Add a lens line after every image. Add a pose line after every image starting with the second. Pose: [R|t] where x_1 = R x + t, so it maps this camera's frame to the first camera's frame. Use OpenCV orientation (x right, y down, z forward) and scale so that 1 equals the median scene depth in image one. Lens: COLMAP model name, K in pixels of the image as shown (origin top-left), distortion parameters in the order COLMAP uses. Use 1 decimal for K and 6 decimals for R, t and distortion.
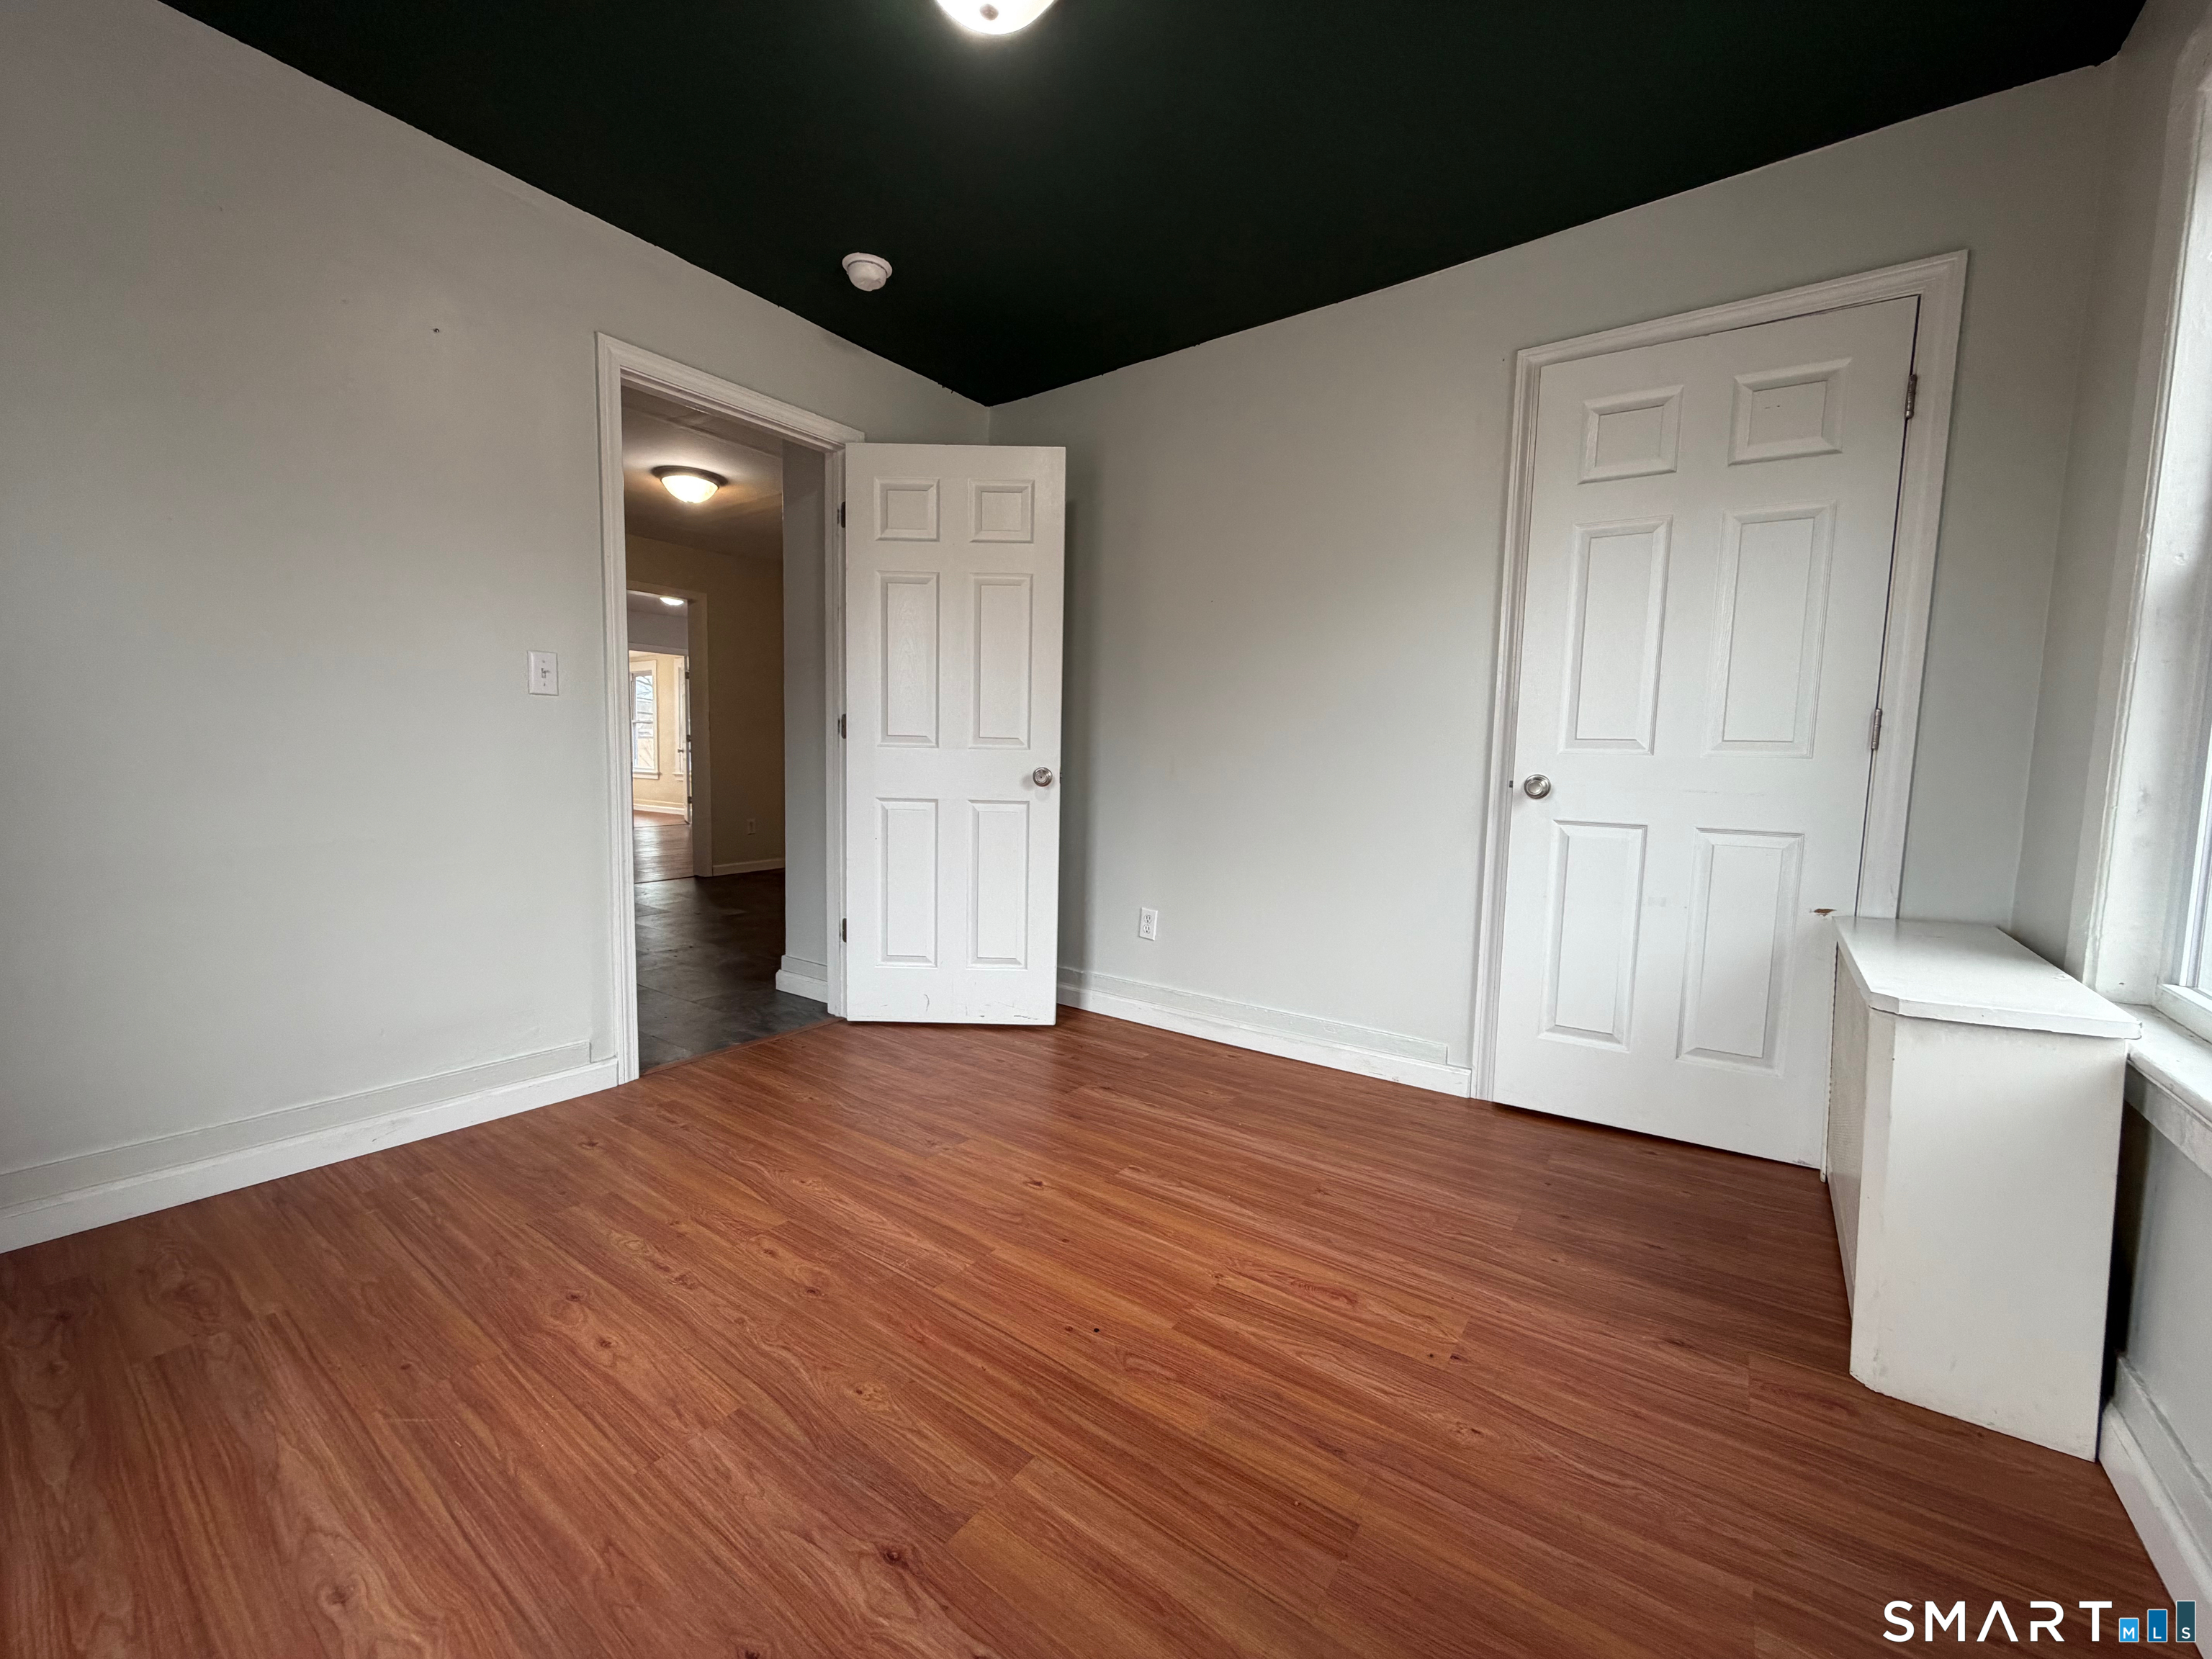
lens RADIAL K [[881.3, 0, 1100.6], [0, 881.3, 833.8], [0, 0, 1]] dist [-0.000505, 0.000774]
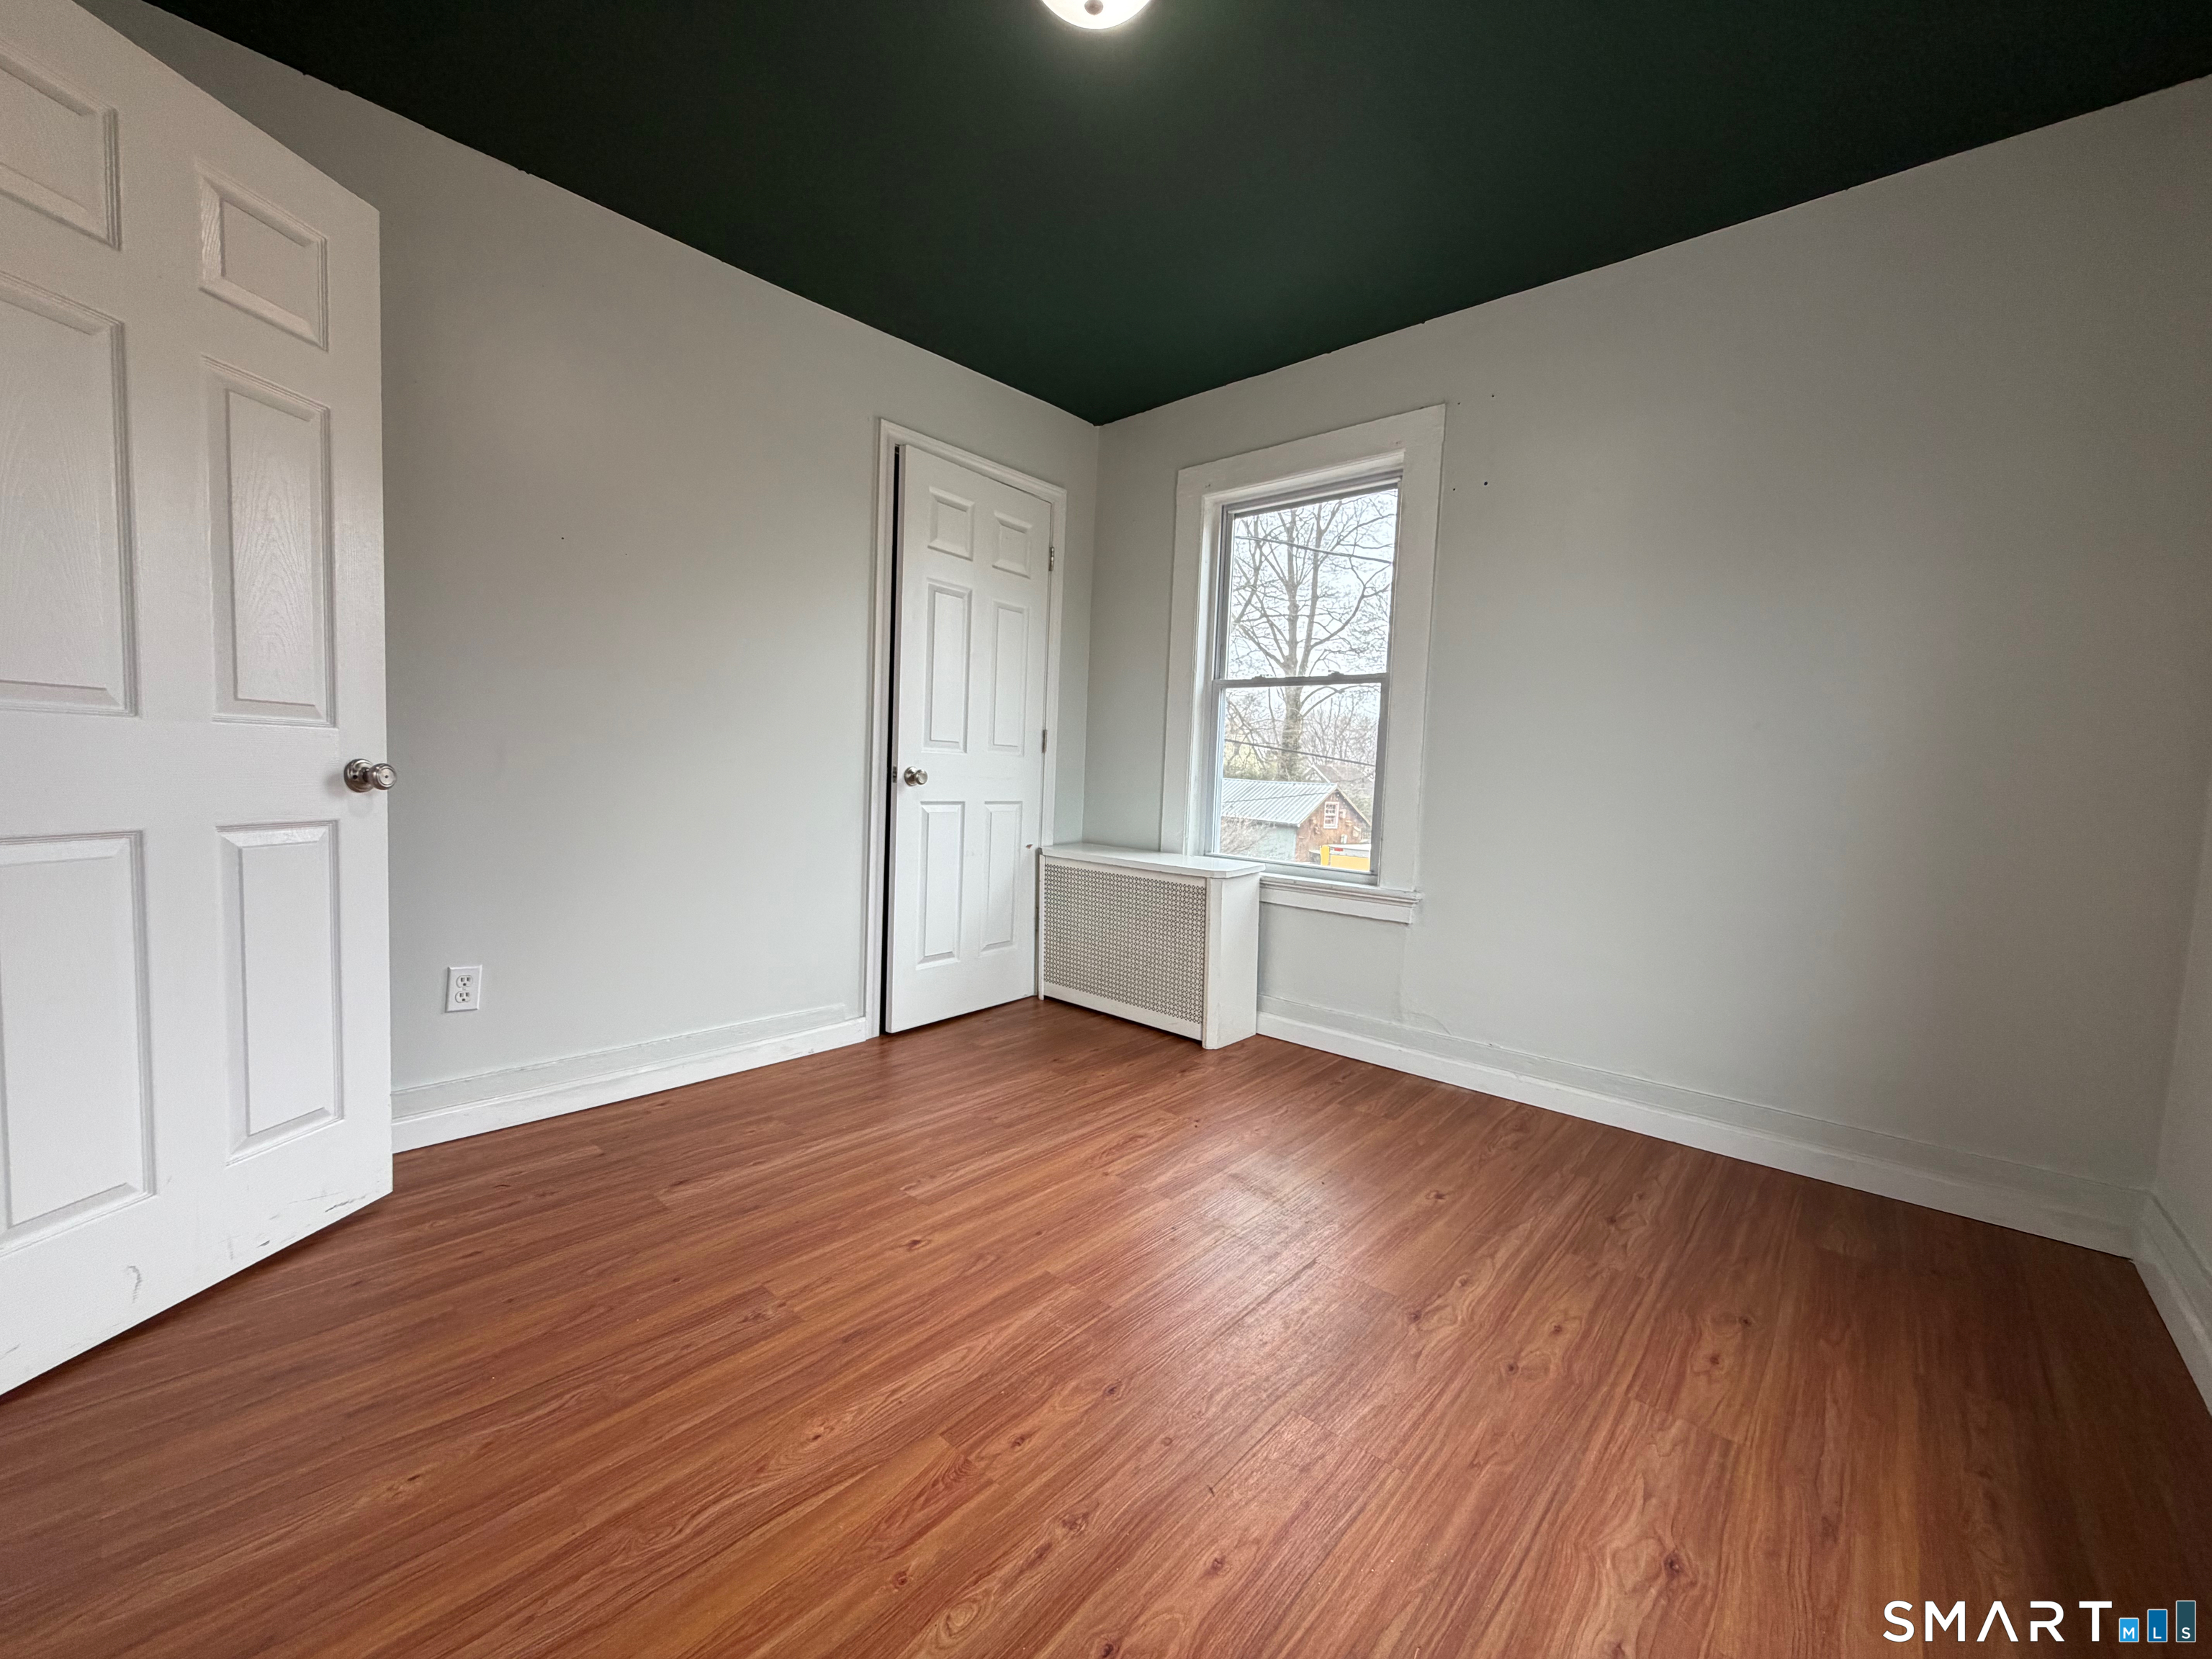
lens RADIAL K [[881.3, 0, 1100.6], [0, 881.3, 833.8], [0, 0, 1]] dist [-0.000505, 0.000774]
pose [[0.103391, -0.090539, 0.990511, -0.951397], [0.051522, 0.994999, 0.085571, -0.083242], [-0.993305, 0.042186, 0.107539, 0.749476]]
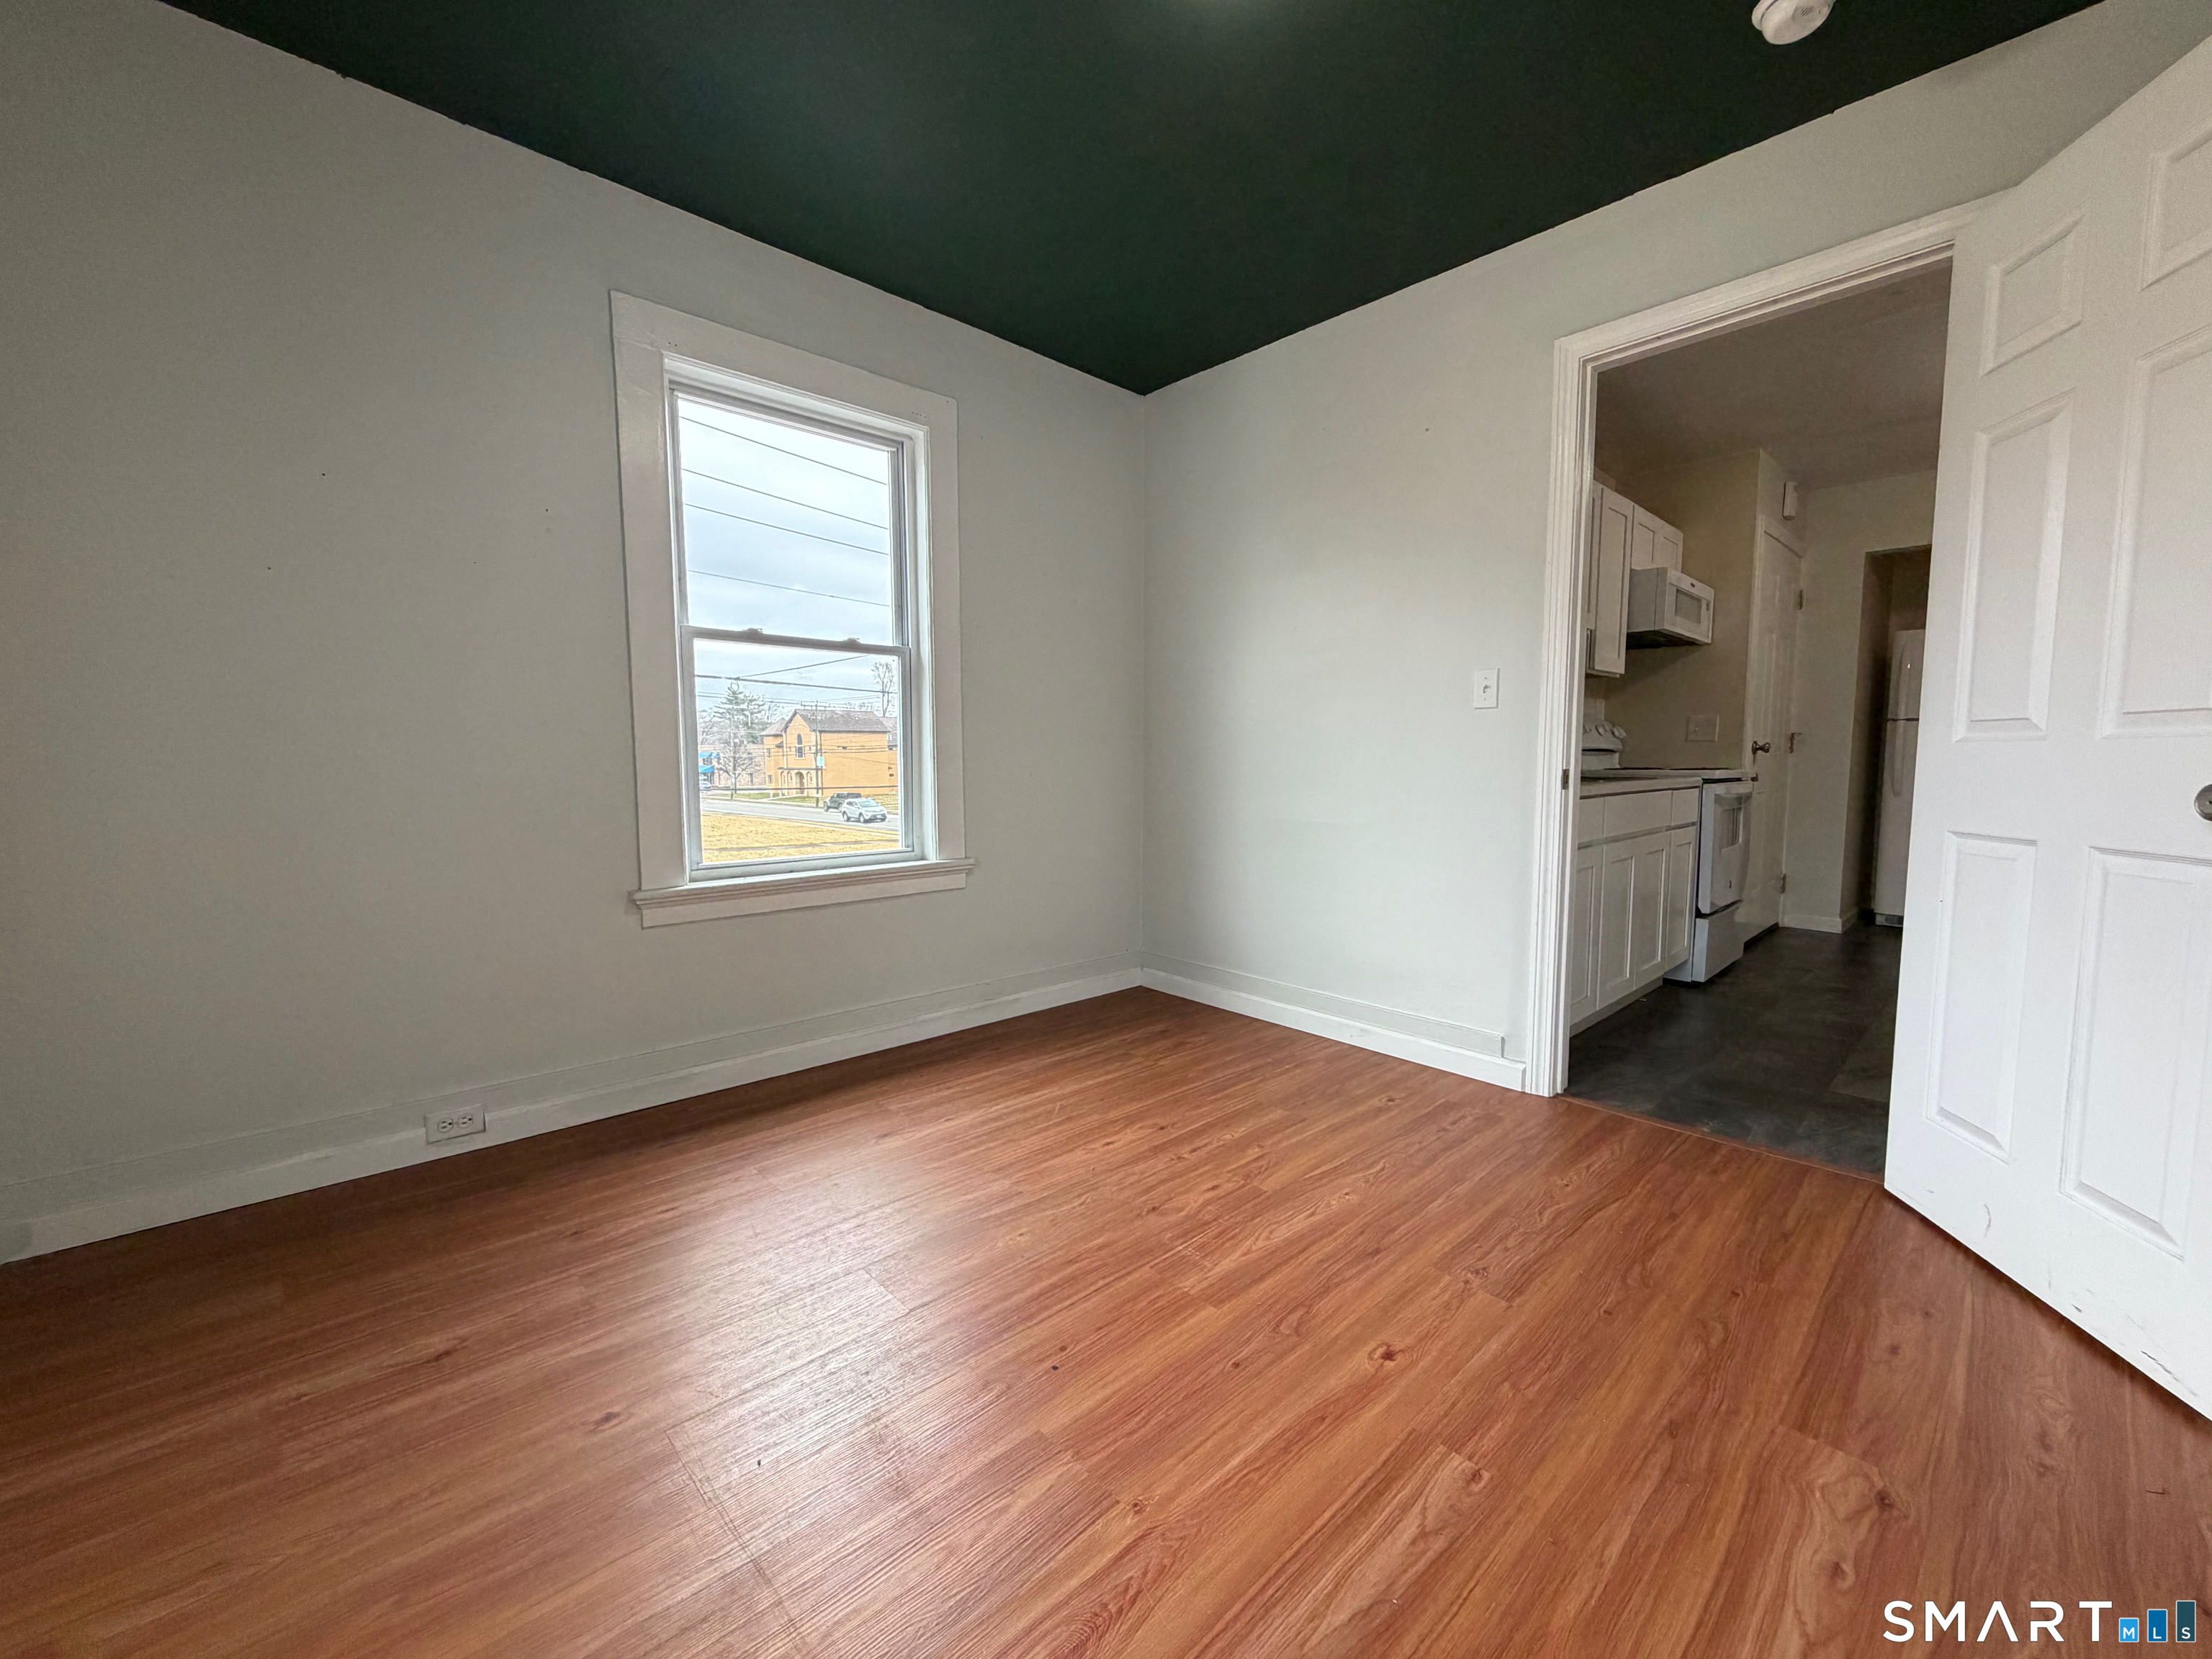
lens RADIAL K [[878.1, 0, 1103.4], [0, 878.1, 835.0], [0, 0, 1]] dist [-0.001392, -0.000204]
pose [[-0.190703, 0.063668, -0.979581, 0.675268], [-0.088123, 0.992755, 0.081680, -0.058525], [0.977684, 0.101900, -0.183711, 0.920549]]
